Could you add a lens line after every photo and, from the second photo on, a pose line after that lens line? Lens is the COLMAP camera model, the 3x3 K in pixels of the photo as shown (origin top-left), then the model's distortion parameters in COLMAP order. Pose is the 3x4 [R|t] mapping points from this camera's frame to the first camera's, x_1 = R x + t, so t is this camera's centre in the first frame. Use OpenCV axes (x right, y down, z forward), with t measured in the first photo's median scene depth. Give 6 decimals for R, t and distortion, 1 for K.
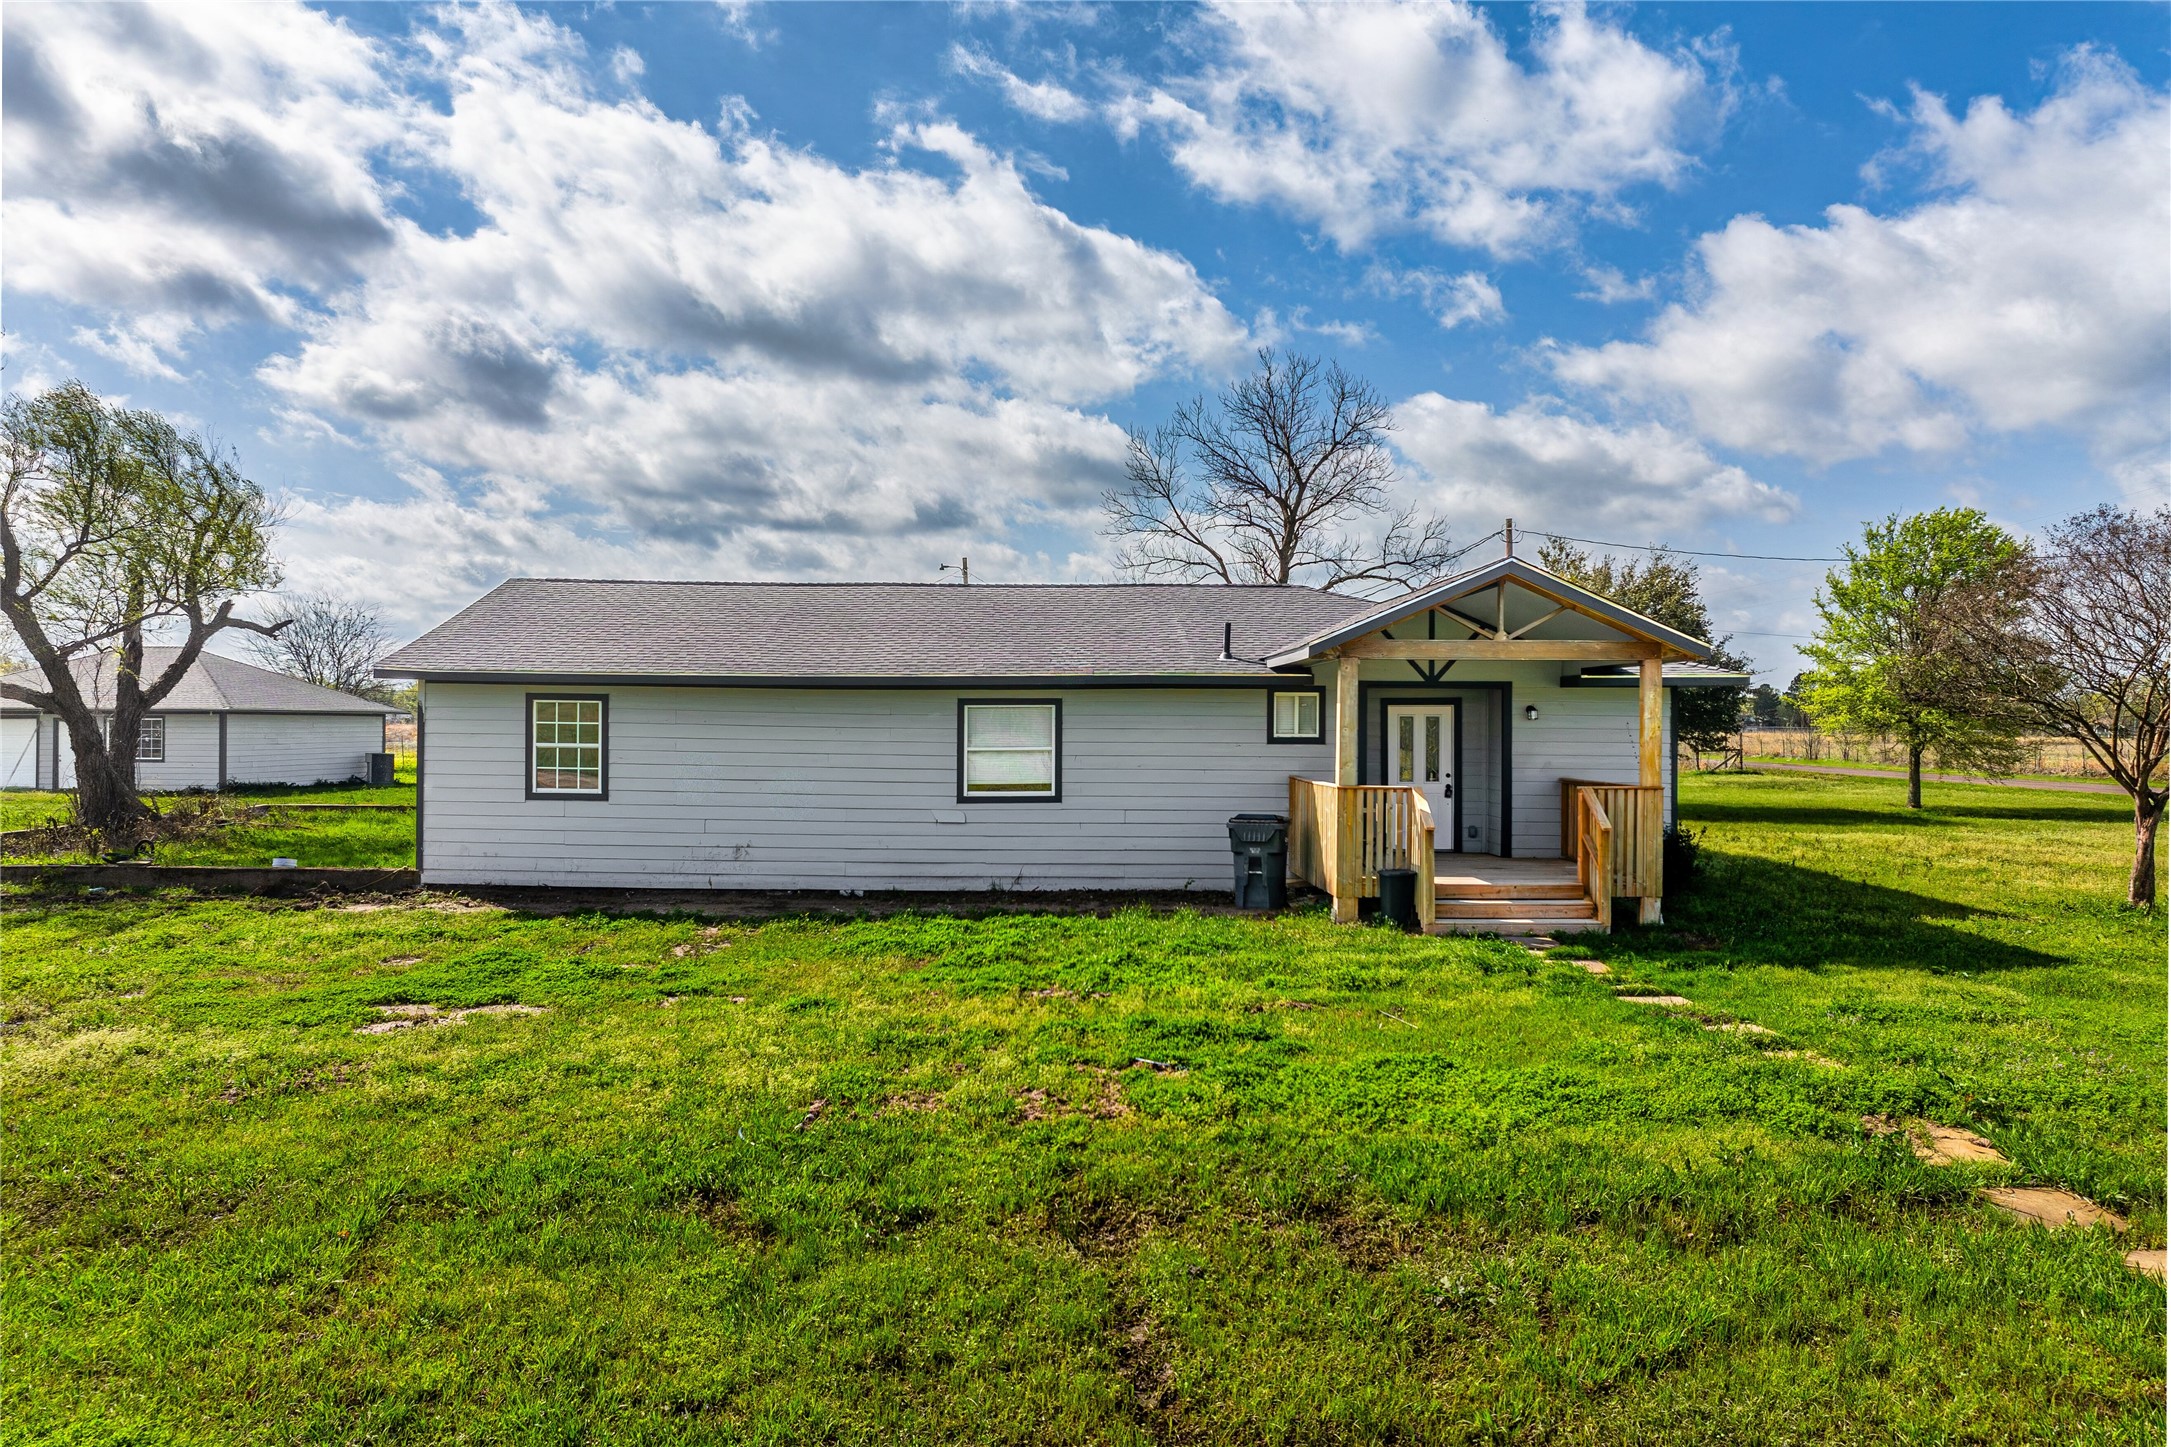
lens RADIAL K [[1524.6, 0, 1085.5], [0, 1524.6, 723.5], [0, 0, 1]] dist [-0.013874, -0.002851]
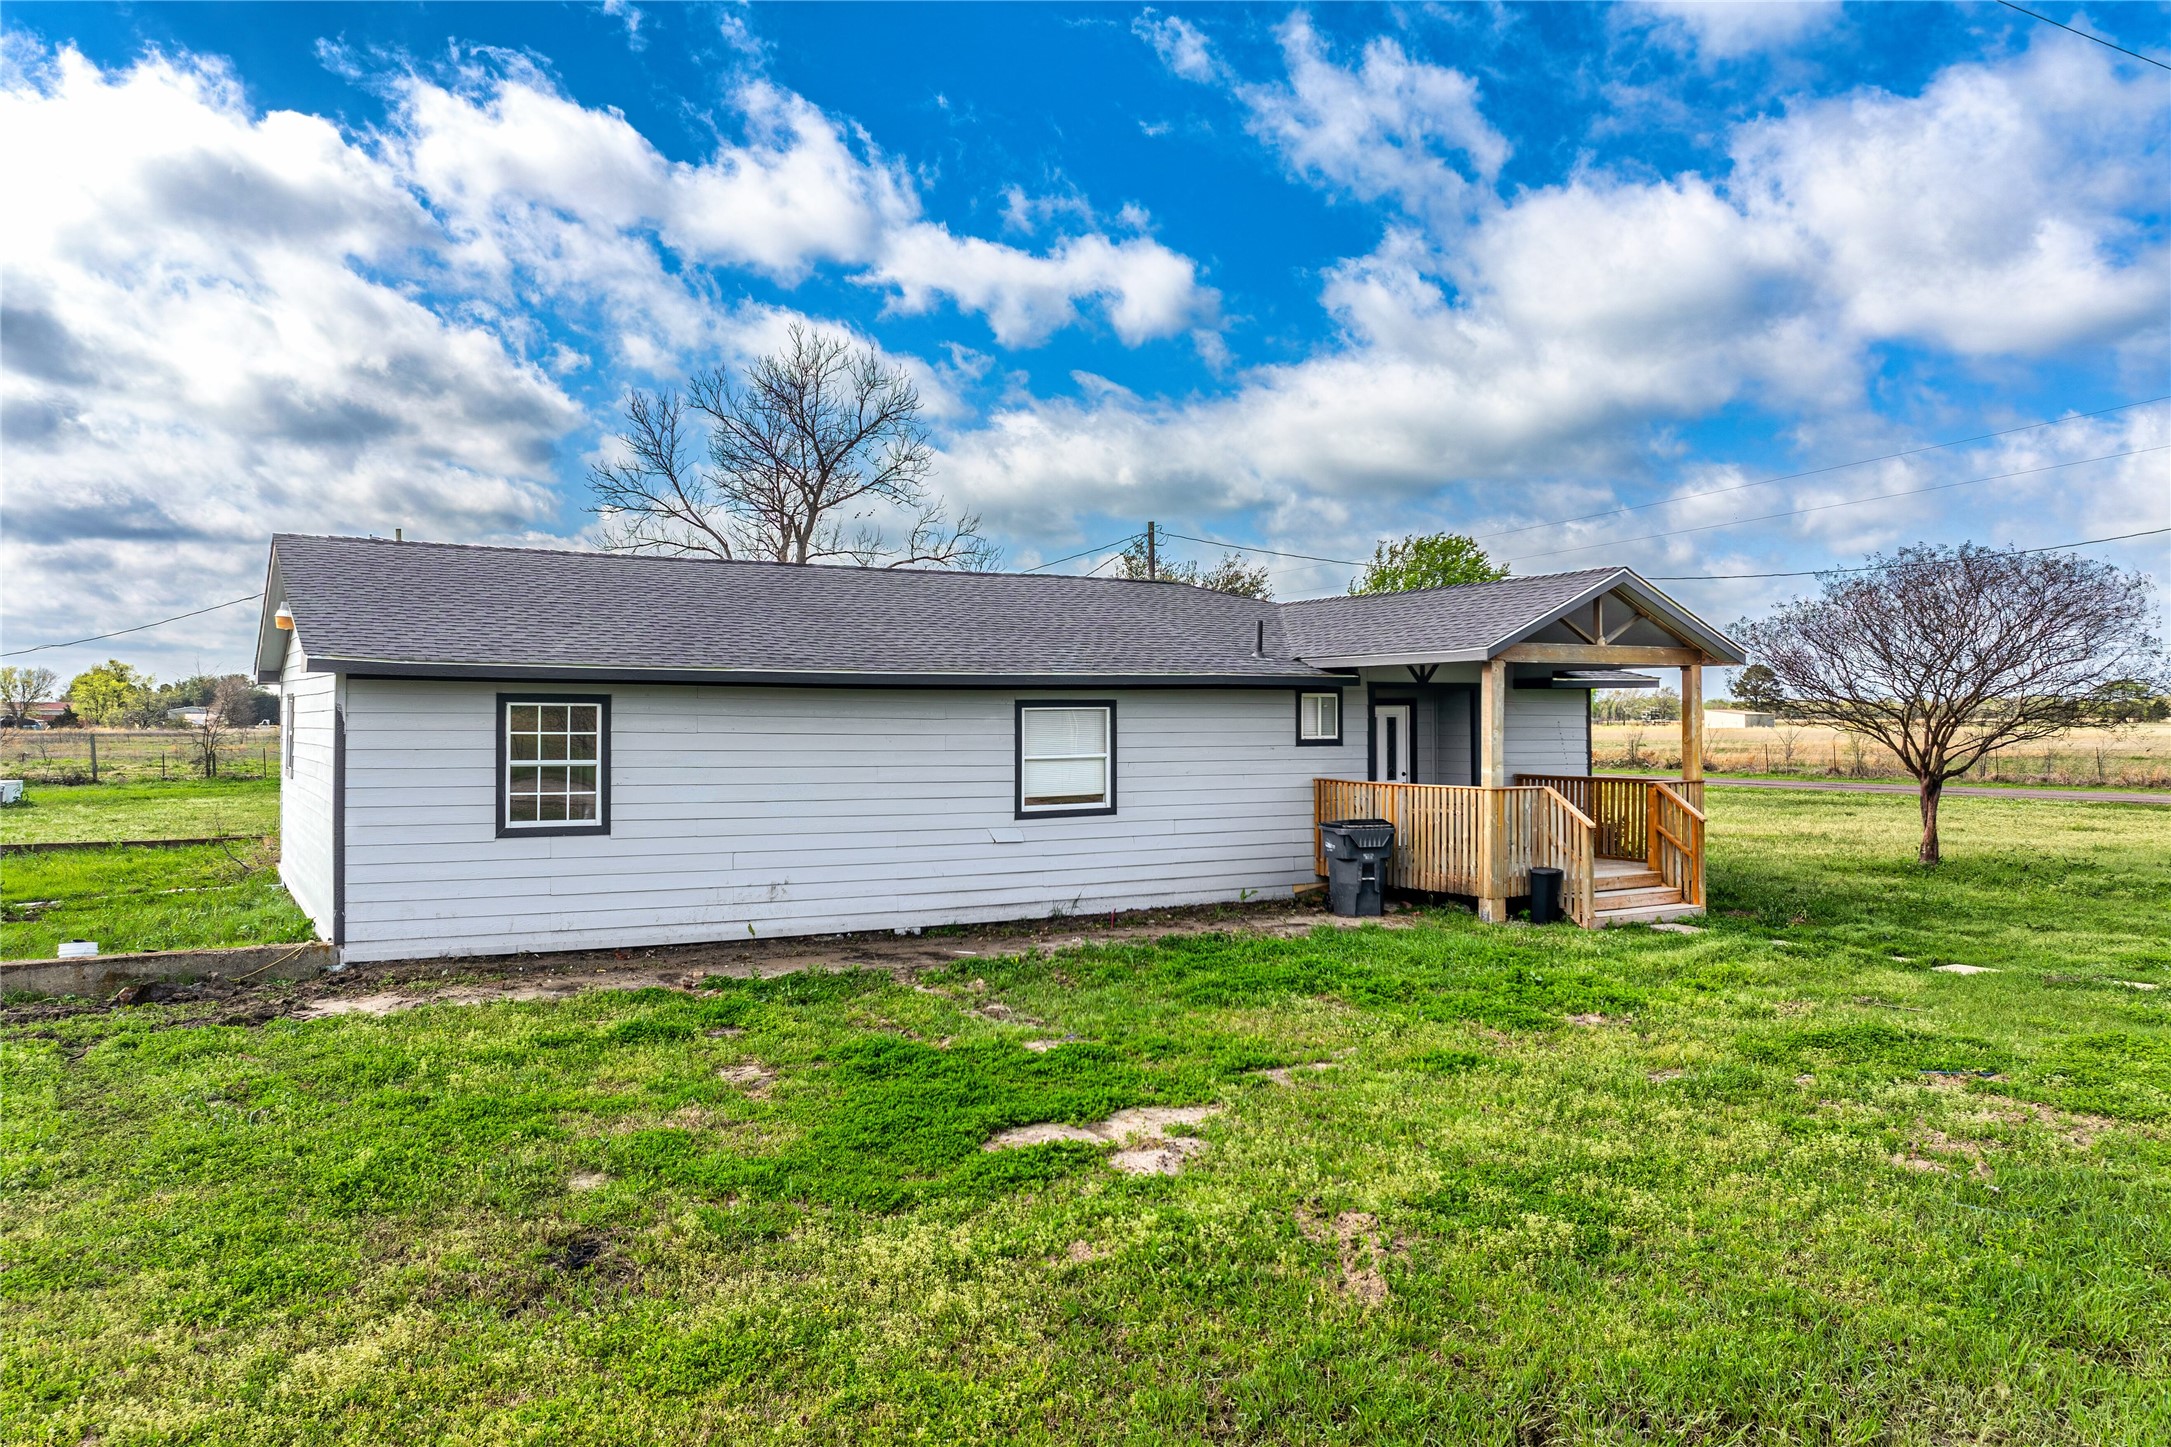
lens RADIAL K [[1540.7, 0, 1087.8], [0, 1540.7, 732.2], [0, 0, 1]] dist [-0.006374, -0.001215]
pose [[0.875910, -0.011479, 0.482337, -0.473170], [0.006991, 0.999914, 0.011102, -0.007303], [-0.482423, -0.006353, 0.875915, 0.207894]]
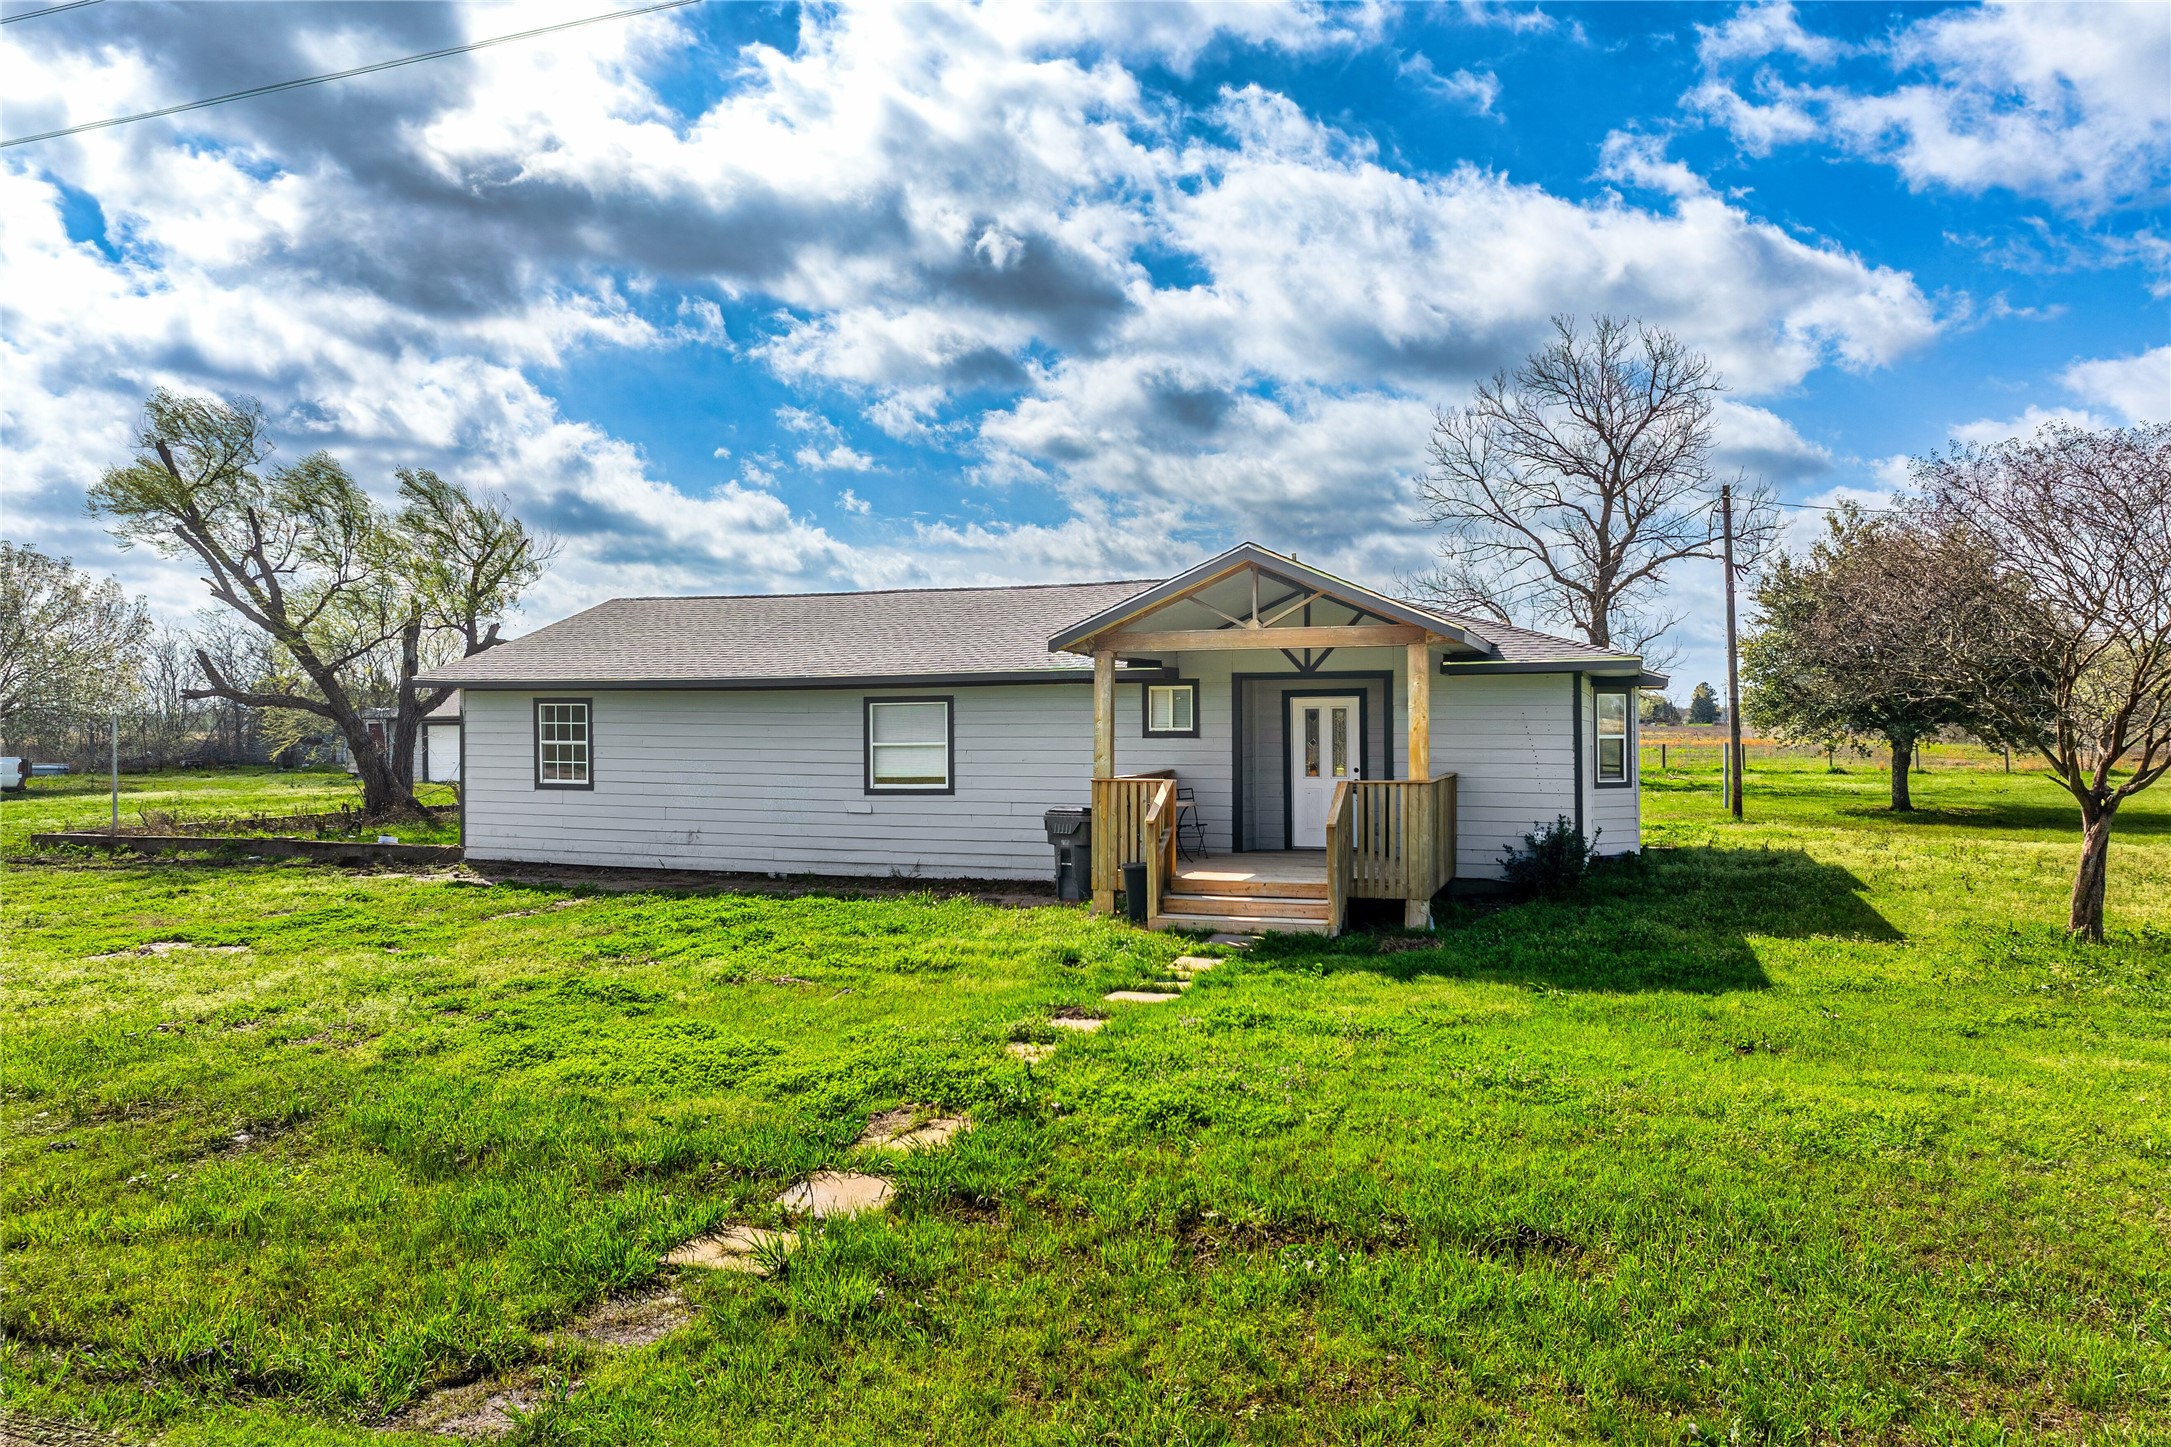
lens RADIAL K [[1540.7, 0, 1087.8], [0, 1540.7, 732.2], [0, 0, 1]] dist [-0.006374, -0.001215]
pose [[0.935852, -0.006640, -0.352332, 0.445753], [0.008977, 0.999947, 0.004999, 0.004318], [0.352280, -0.007841, 0.935862, 0.040836]]
